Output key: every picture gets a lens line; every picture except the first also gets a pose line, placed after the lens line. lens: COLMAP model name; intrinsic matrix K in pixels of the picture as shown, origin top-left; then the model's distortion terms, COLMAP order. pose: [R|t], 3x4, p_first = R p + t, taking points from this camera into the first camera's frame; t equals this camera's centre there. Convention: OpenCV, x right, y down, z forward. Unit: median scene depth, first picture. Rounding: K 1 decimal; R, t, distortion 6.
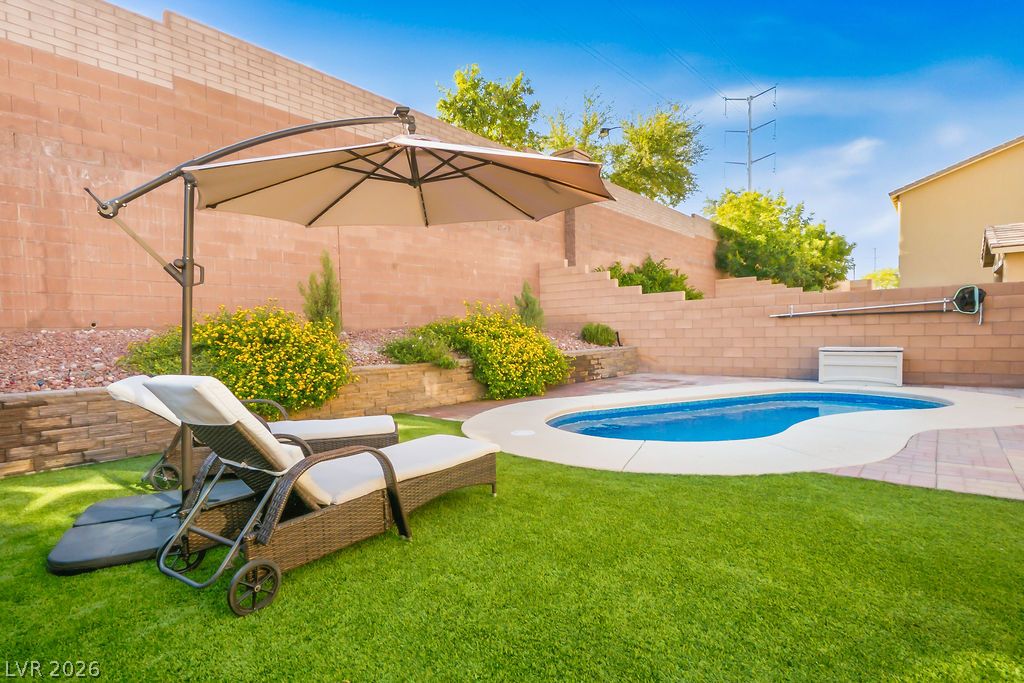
lens RADIAL K [[502.7, 0, 515.4], [0, 502.7, 342.5], [0, 0, 1]] dist [-0.006891, 0.000739]
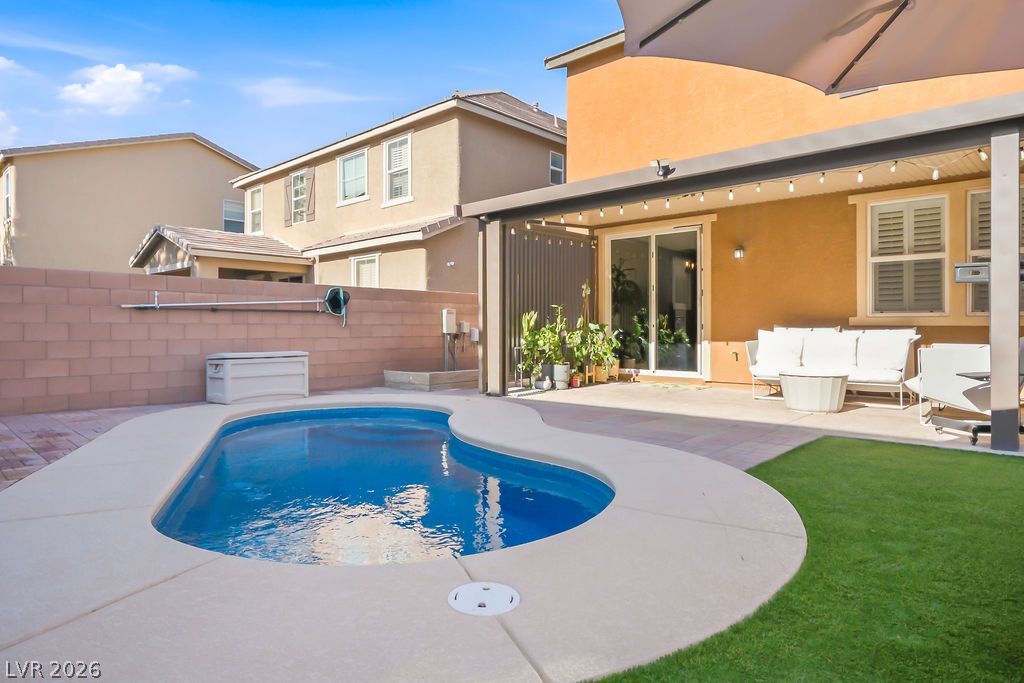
lens RADIAL K [[613.4, 0, 513.4], [0, 613.4, 339.1], [0, 0, 1]] dist [-0.005244, -0.000736]
pose [[0.015070, 0.000449, 0.999886, -0.275023], [0.015379, 0.999882, -0.000681, -0.004997], [-0.999768, 0.015388, 0.015062, 0.591619]]
